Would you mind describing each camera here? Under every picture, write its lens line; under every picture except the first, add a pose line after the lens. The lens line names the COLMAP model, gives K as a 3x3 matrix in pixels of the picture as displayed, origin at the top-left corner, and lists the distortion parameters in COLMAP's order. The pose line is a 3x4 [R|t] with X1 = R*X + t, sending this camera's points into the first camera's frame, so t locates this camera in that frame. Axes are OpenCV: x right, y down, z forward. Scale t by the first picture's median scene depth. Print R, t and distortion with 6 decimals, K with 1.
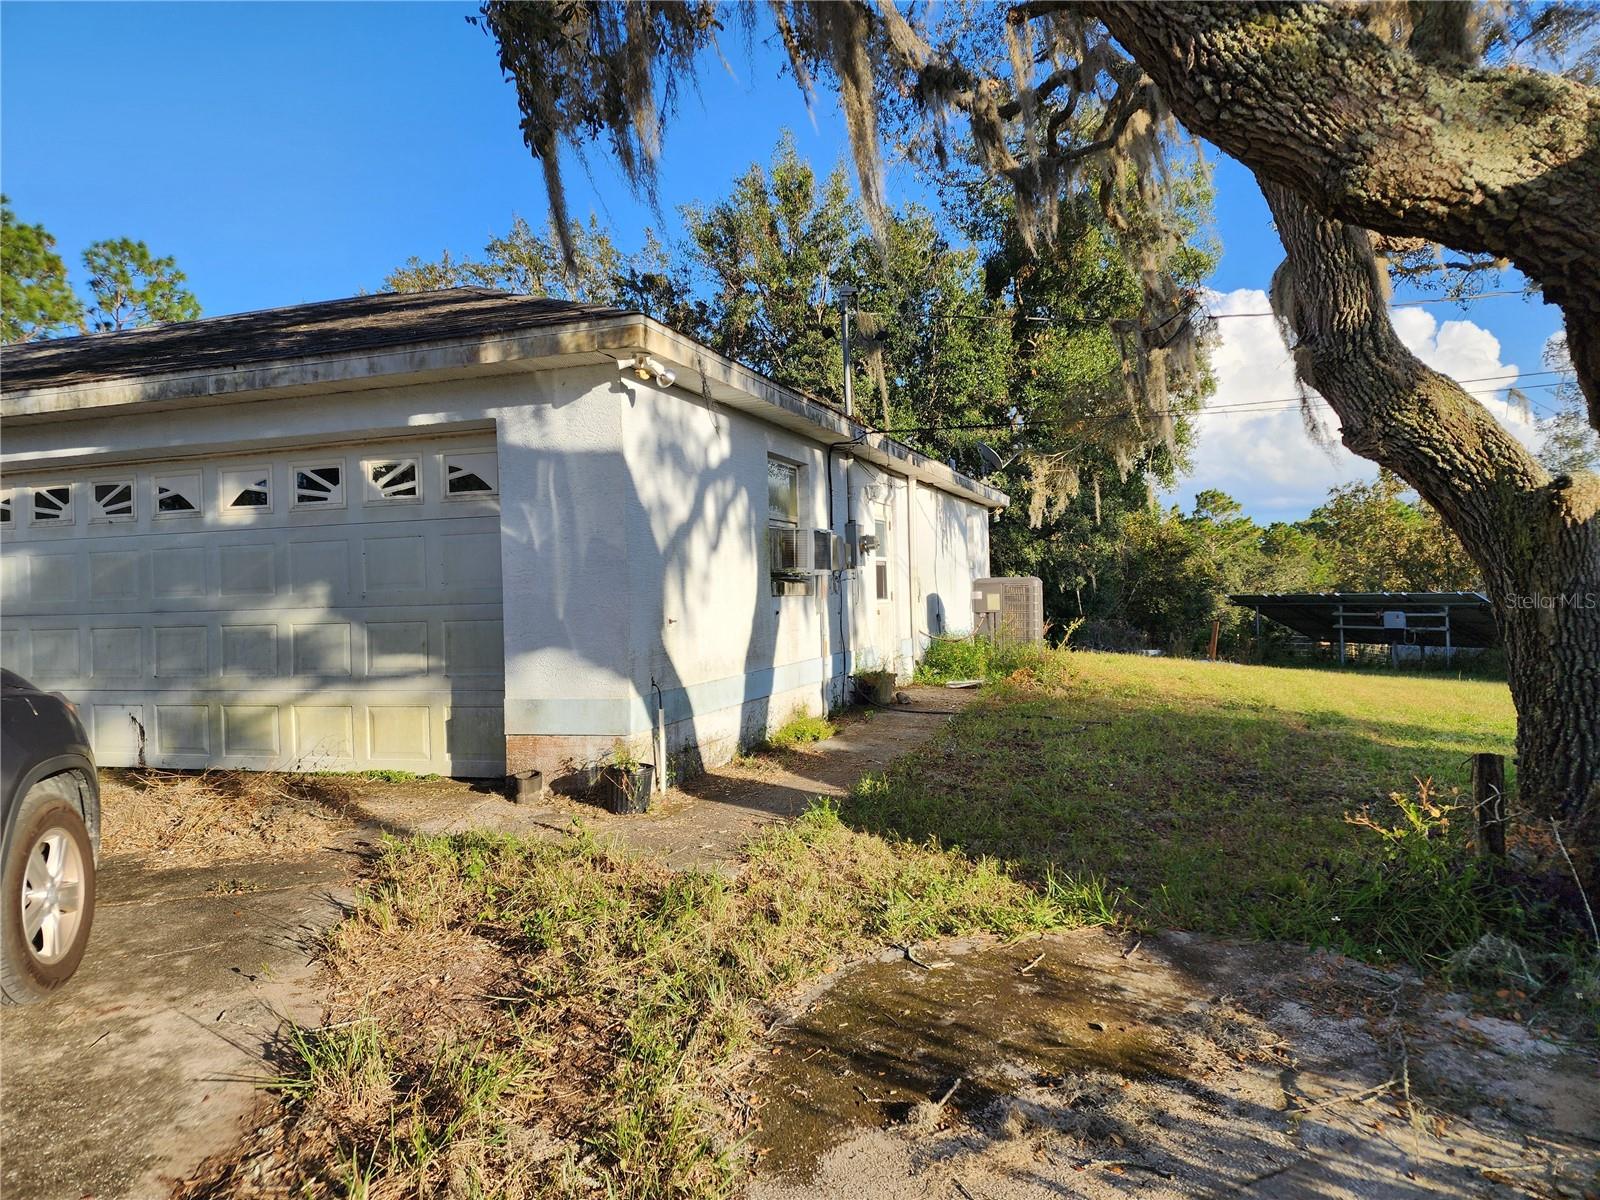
lens RADIAL K [[1074.9, 0, 798.2], [0, 1074.9, 589.7], [0, 0, 1]] dist [0.085549, -0.074523]
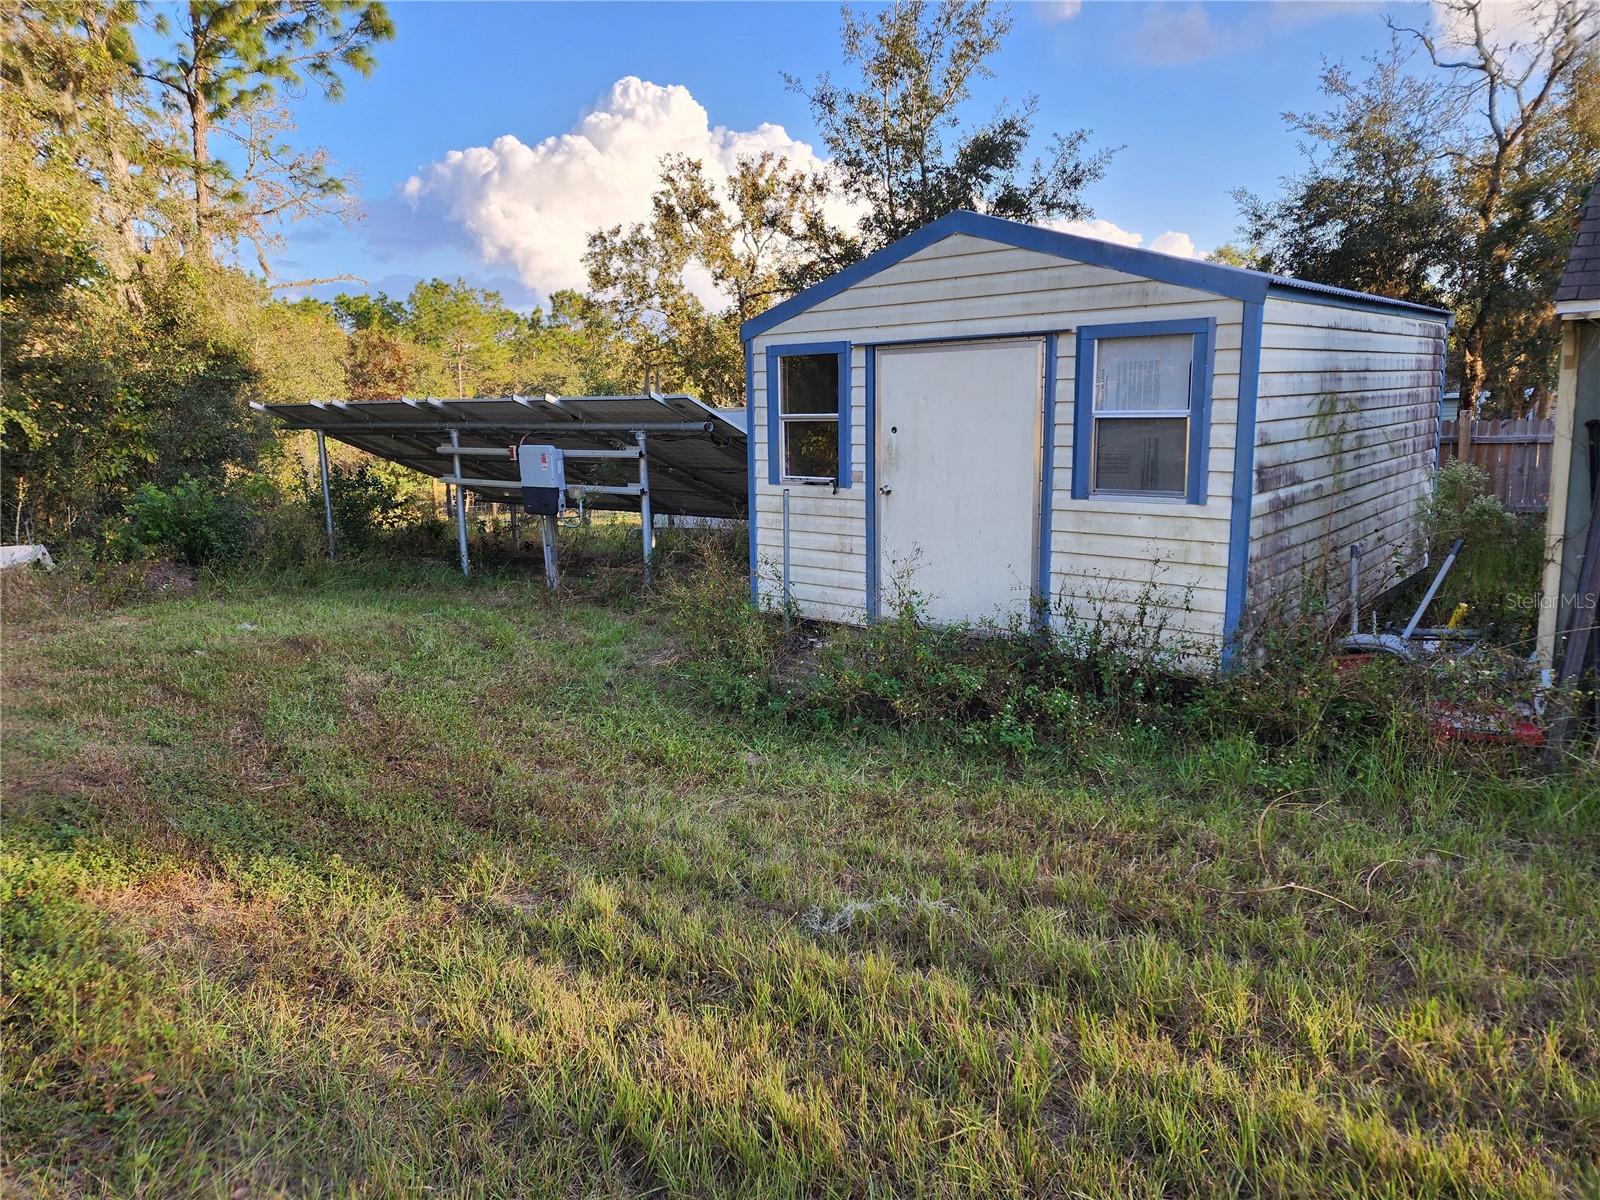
lens RADIAL K [[1074.9, 0, 798.2], [0, 1074.9, 589.7], [0, 0, 1]] dist [0.085549, -0.074523]
pose [[0.872204, -0.073725, 0.483555, 0.354580], [-0.004921, 0.987204, 0.159389, 0.006965], [-0.489118, -0.141399, 0.860680, 0.496411]]
